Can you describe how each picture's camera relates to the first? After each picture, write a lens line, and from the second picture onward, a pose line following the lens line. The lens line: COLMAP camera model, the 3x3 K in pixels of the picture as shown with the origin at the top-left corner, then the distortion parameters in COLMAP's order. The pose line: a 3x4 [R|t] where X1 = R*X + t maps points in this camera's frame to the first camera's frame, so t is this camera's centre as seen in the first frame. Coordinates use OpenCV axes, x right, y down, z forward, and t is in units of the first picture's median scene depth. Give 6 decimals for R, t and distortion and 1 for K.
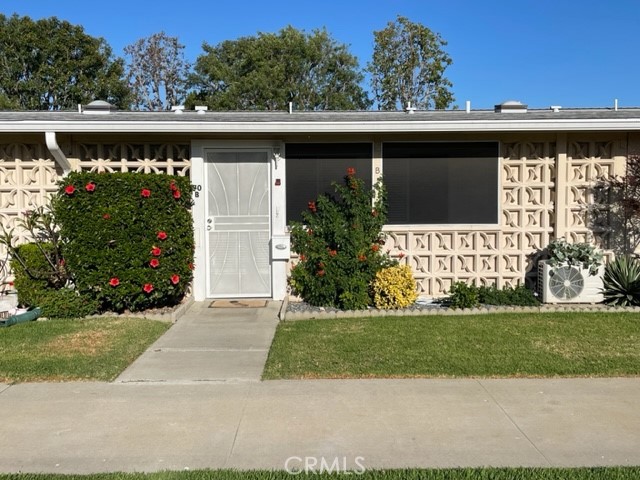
lens RADIAL K [[669.5, 0, 318.8], [0, 669.5, 245.8], [0, 0, 1]] dist [0.070967, 0.000000]
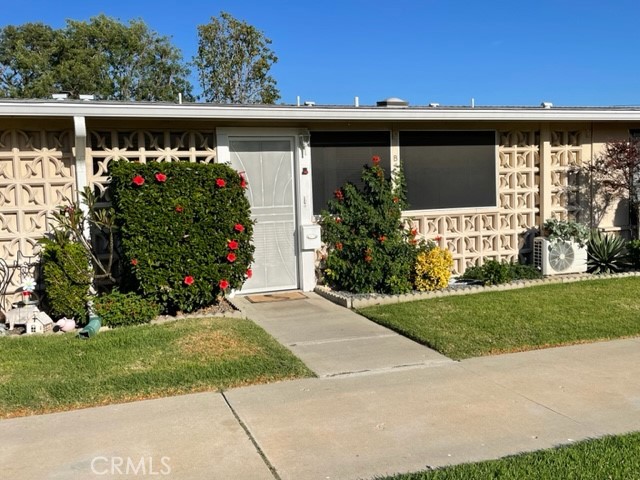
lens RADIAL K [[669.5, 0, 318.9], [0, 669.5, 238.0], [0, 0, 1]] dist [0.070967, 0.000000]
pose [[0.943733, -0.047378, 0.327298, -0.366518], [0.050271, 0.998736, -0.000379, 0.004404], [-0.326867, 0.016811, 0.944921, 0.068211]]
